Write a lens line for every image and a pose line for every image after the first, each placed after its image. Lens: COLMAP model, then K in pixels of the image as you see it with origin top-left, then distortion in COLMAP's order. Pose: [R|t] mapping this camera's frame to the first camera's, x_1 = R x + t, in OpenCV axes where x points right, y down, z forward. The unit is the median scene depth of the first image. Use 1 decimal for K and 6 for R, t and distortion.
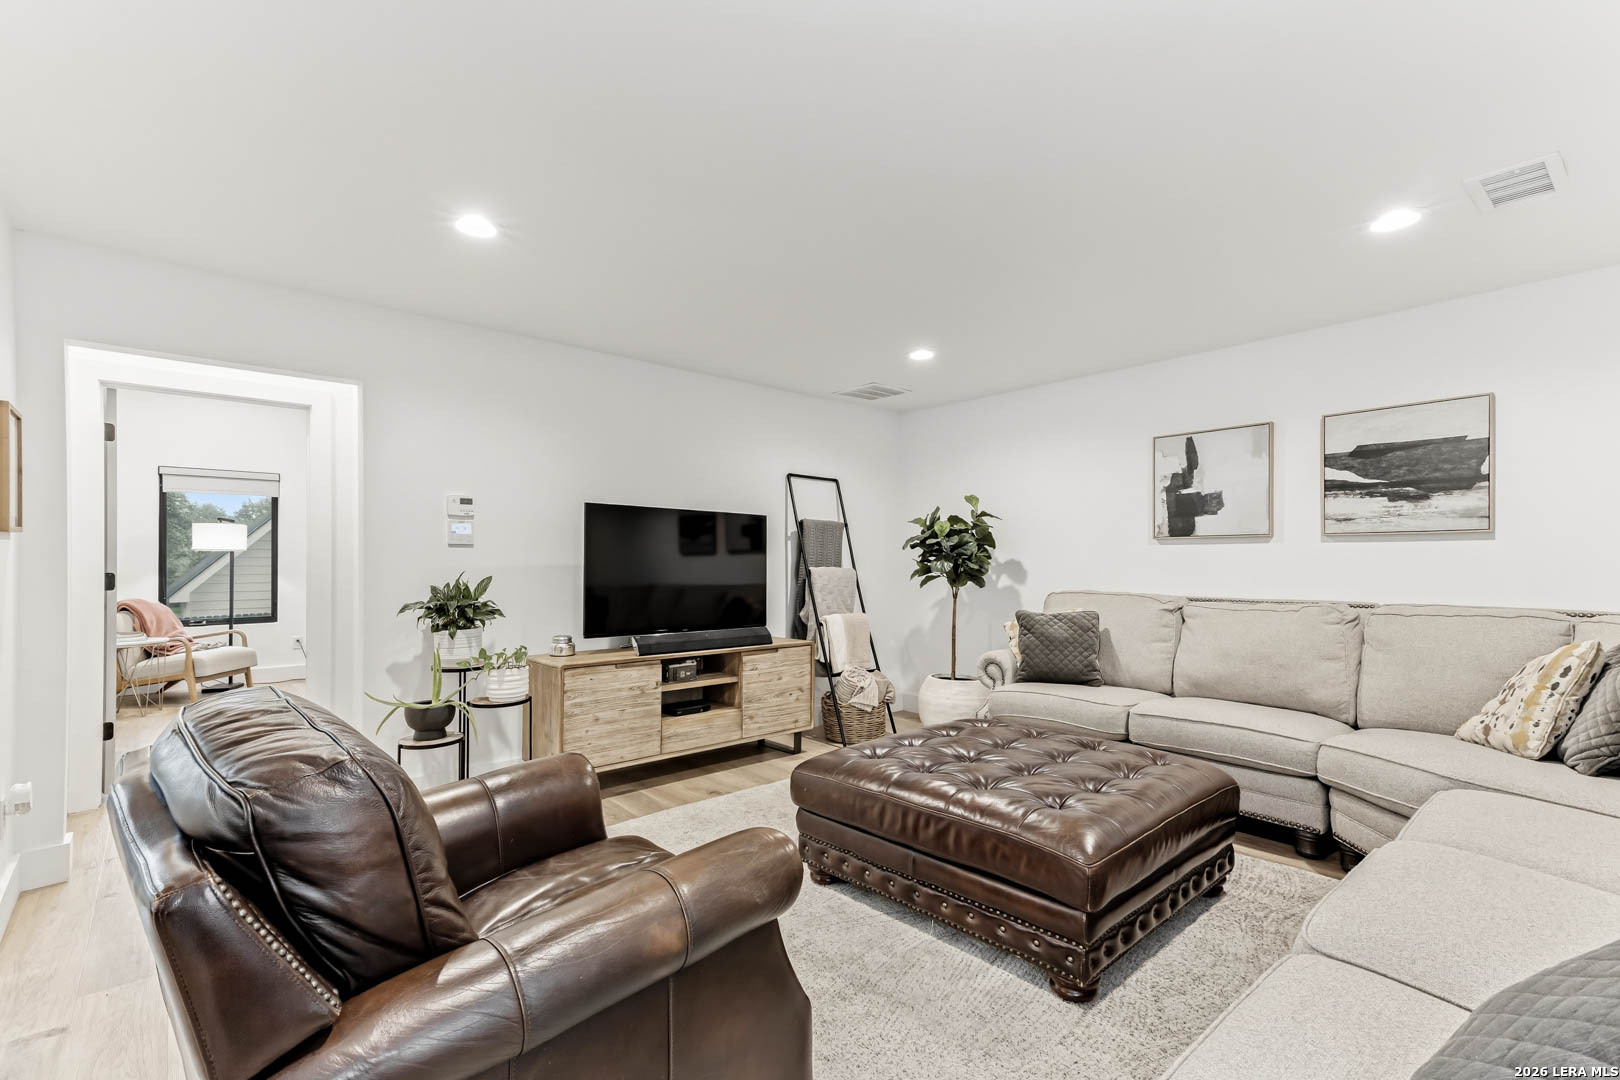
lens RADIAL K [[718.6, 0, 786.5], [0, 718.6, 546.1], [0, 0, 1]] dist [0.029433, 0.000237]
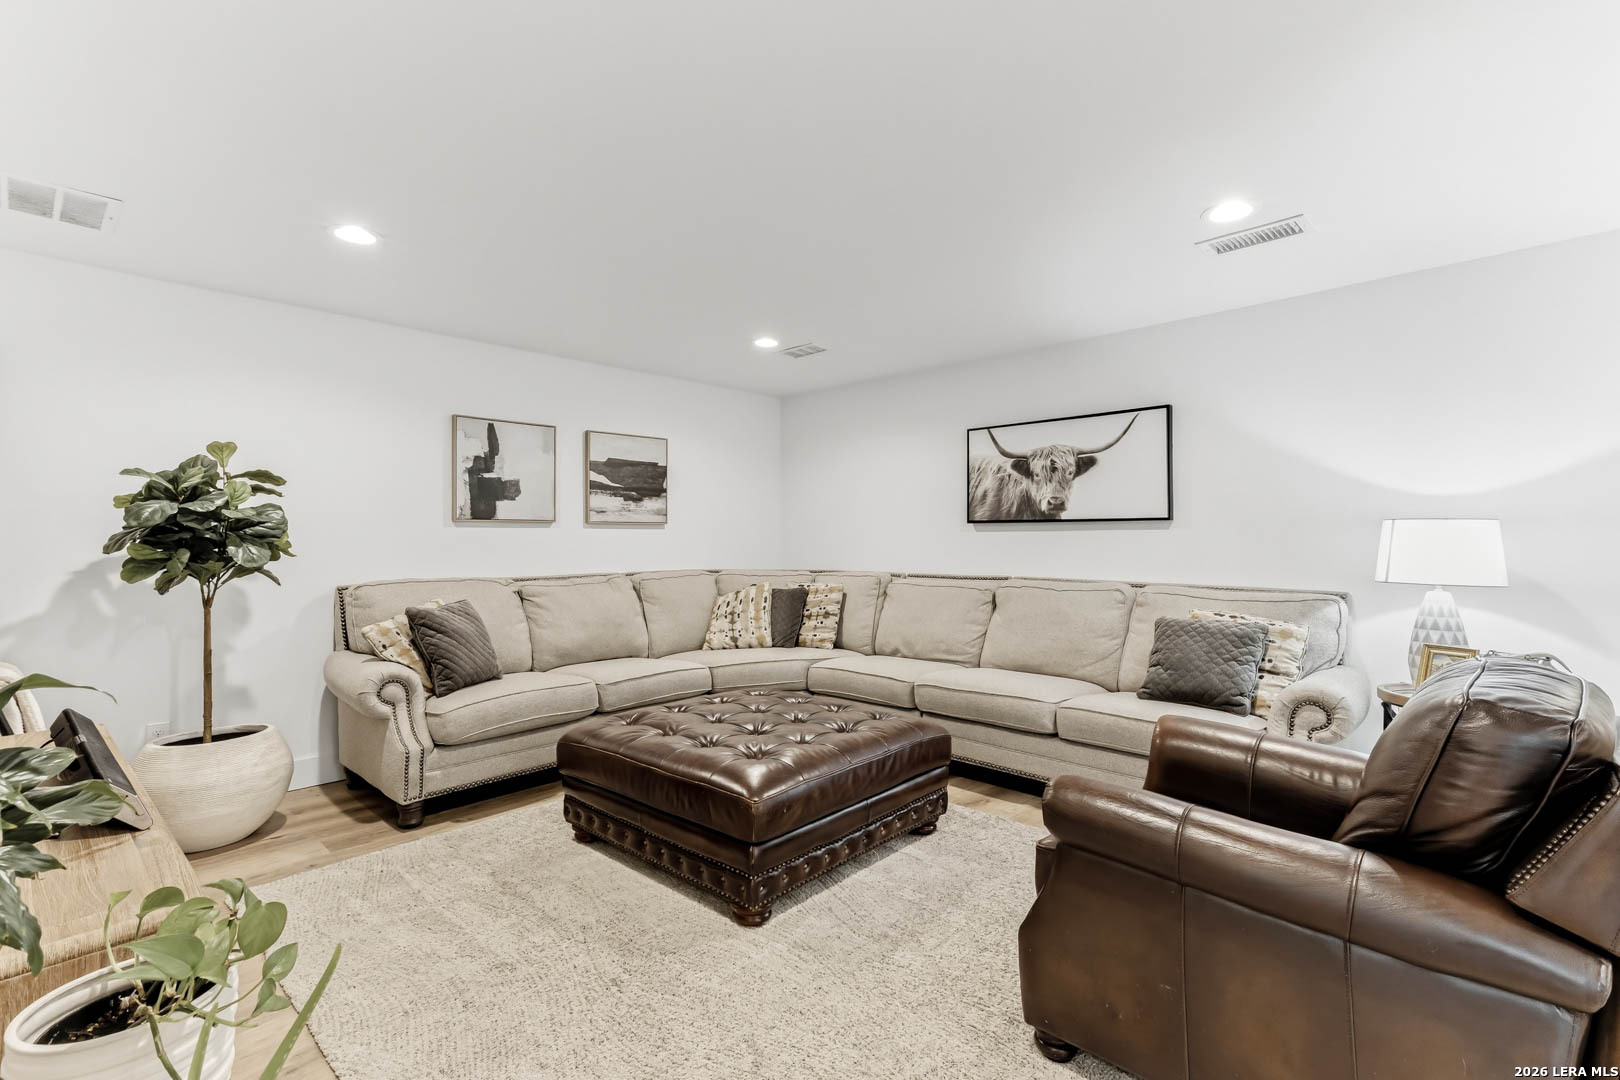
lens RADIAL K [[720.8, 0, 810.0], [0, 720.8, 540.0], [0, 0, 1]] dist [0.000367, 0.000215]
pose [[-0.088337, -0.001419, 0.996090, -0.566295], [-0.018549, 0.999828, -0.000221, 0.008131], [-0.995918, -0.018496, -0.088348, 0.721524]]
